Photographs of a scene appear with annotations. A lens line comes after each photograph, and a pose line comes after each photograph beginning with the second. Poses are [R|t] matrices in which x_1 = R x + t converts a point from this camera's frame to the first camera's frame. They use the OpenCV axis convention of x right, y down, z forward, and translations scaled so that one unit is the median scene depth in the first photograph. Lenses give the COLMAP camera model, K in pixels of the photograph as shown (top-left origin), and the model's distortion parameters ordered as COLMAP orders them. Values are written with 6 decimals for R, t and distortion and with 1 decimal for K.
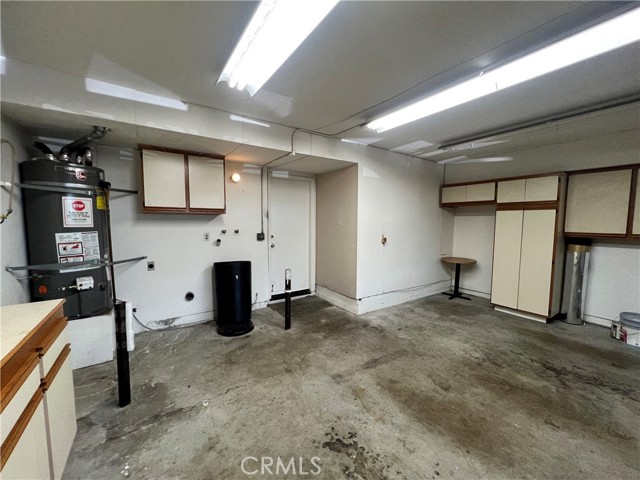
lens RADIAL K [[257.4, 0, 319.4], [0, 257.4, 240.7], [0, 0, 1]] dist [0.000568, -0.000567]
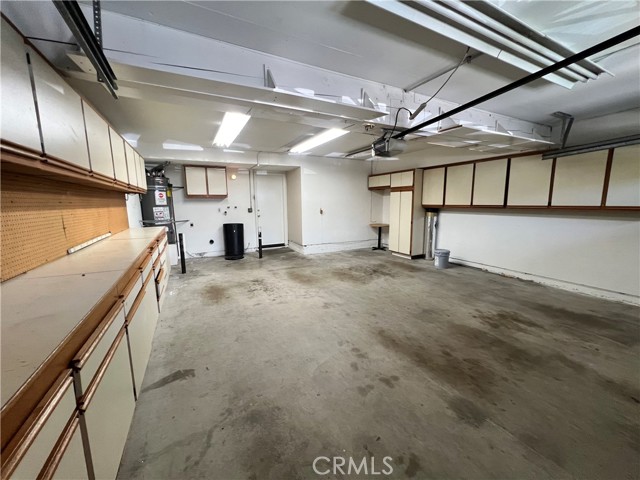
lens RADIAL K [[257.4, 0, 318.7], [0, 257.4, 241.8], [0, 0, 1]] dist [0.000568, -0.000567]
pose [[0.991686, 0.003003, -0.128647, 0.636450], [0.006984, 0.996998, 0.077116, 0.092260], [0.128492, -0.077373, 0.988688, -0.942804]]
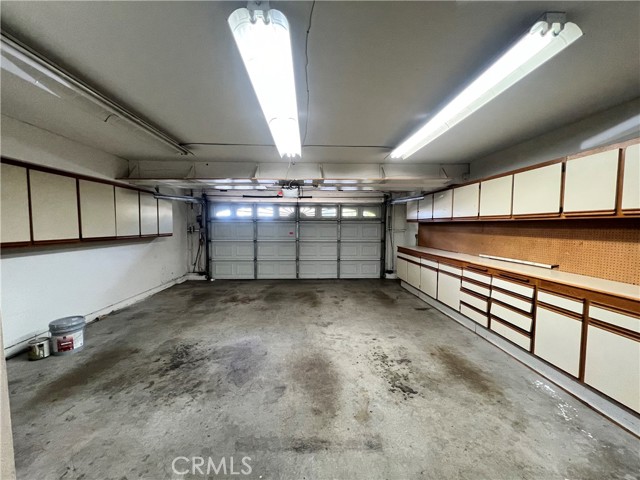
lens RADIAL K [[257.4, 0, 319.1], [0, 257.4, 240.1], [0, 0, 1]] dist [0.000568, -0.000567]
pose [[-0.854210, -0.039453, 0.518429, -0.127522], [0.030027, 0.991709, 0.124944, -0.122745], [-0.519060, 0.122295, -0.845943, 1.352112]]
